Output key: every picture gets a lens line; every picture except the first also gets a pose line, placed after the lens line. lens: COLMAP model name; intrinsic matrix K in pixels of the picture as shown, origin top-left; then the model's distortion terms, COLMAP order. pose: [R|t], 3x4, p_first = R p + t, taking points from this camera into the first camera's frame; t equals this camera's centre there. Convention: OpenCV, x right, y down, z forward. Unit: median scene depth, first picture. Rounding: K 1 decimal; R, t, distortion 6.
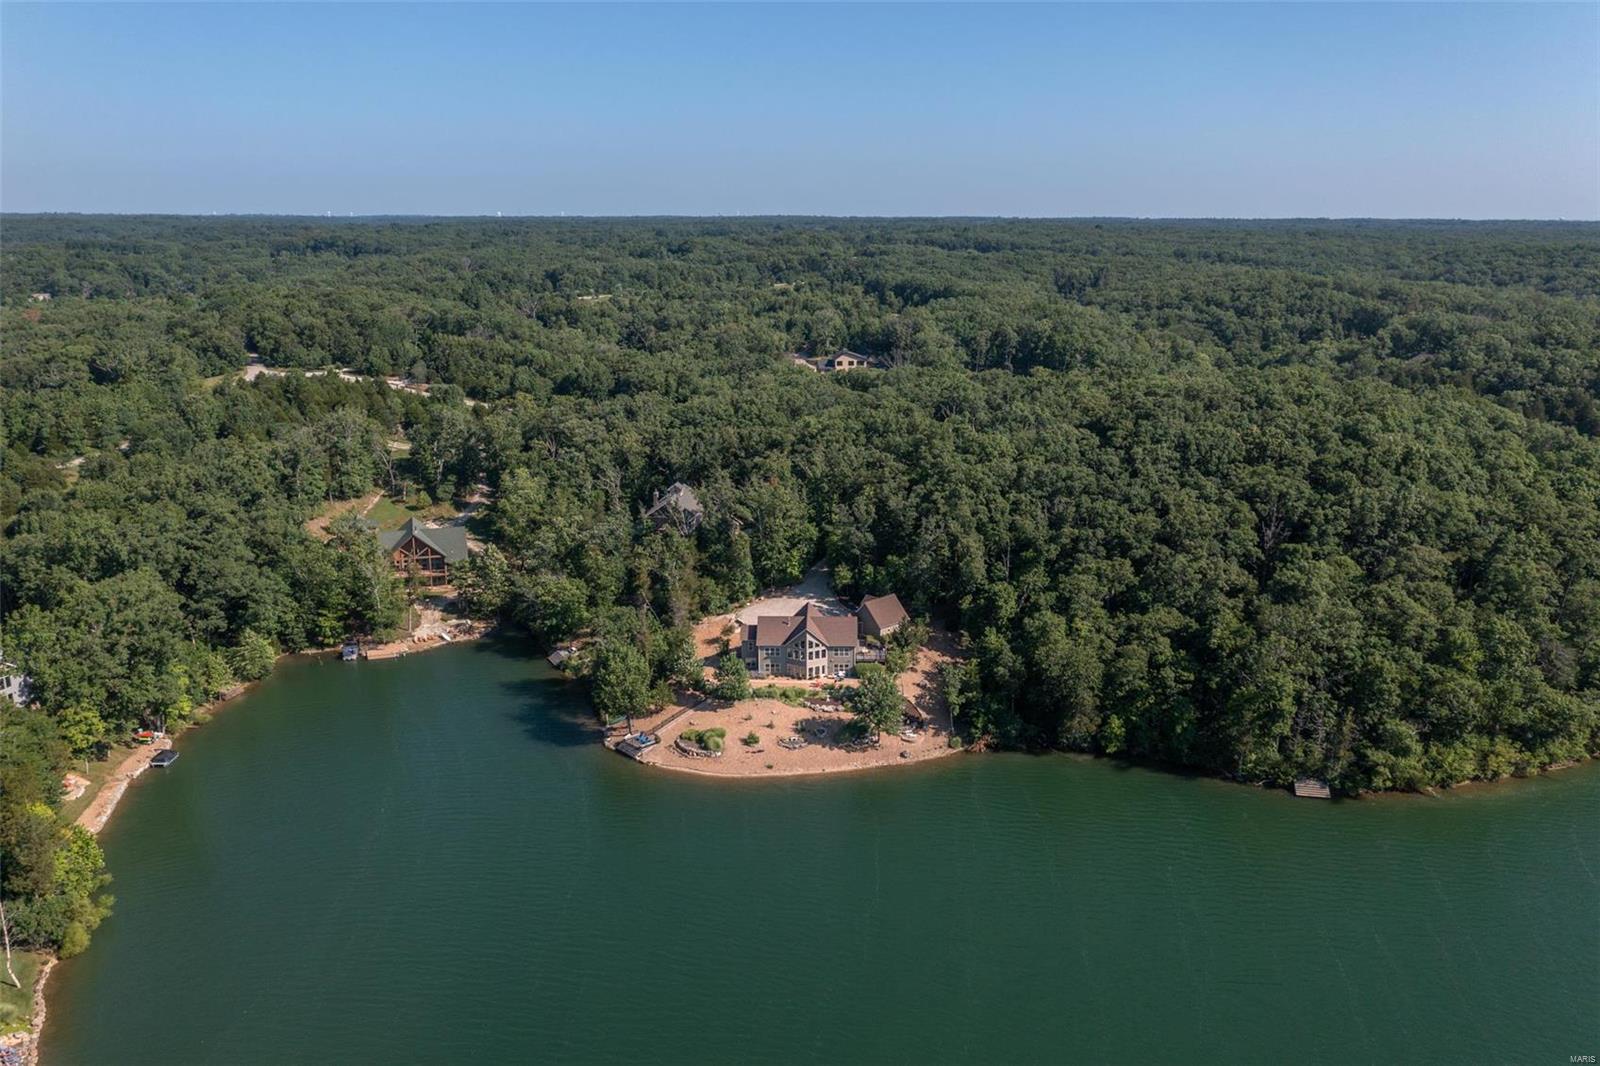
lens RADIAL K [[1287.1, 0, 803.6], [0, 1287.1, 557.4], [0, 0, 1]] dist [-0.007326, 0.012975]
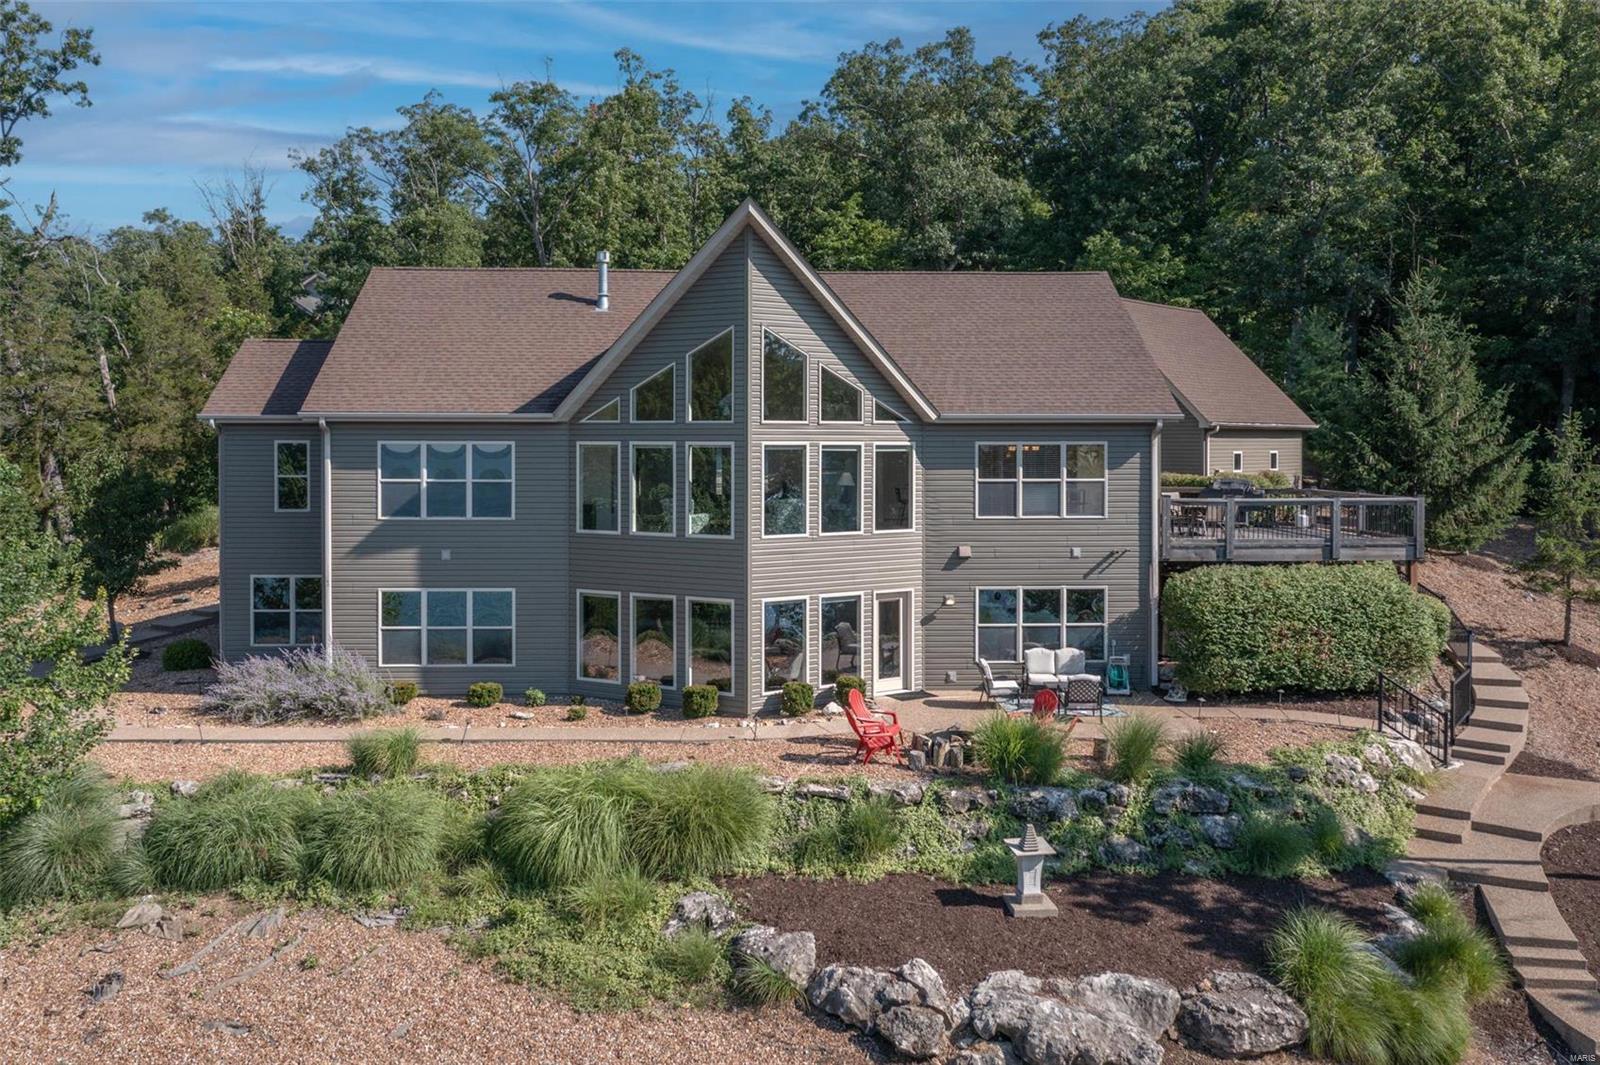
lens RADIAL K [[1266.5, 0, 779.8], [0, 1266.5, 474.9], [0, 0, 1]] dist [-0.004650, 0.005893]
pose [[0.997984, -0.001070, 0.063458, -0.001605], [0.016720, 0.968970, -0.246610, 0.099084], [-0.061225, 0.247174, 0.967035, 0.871596]]
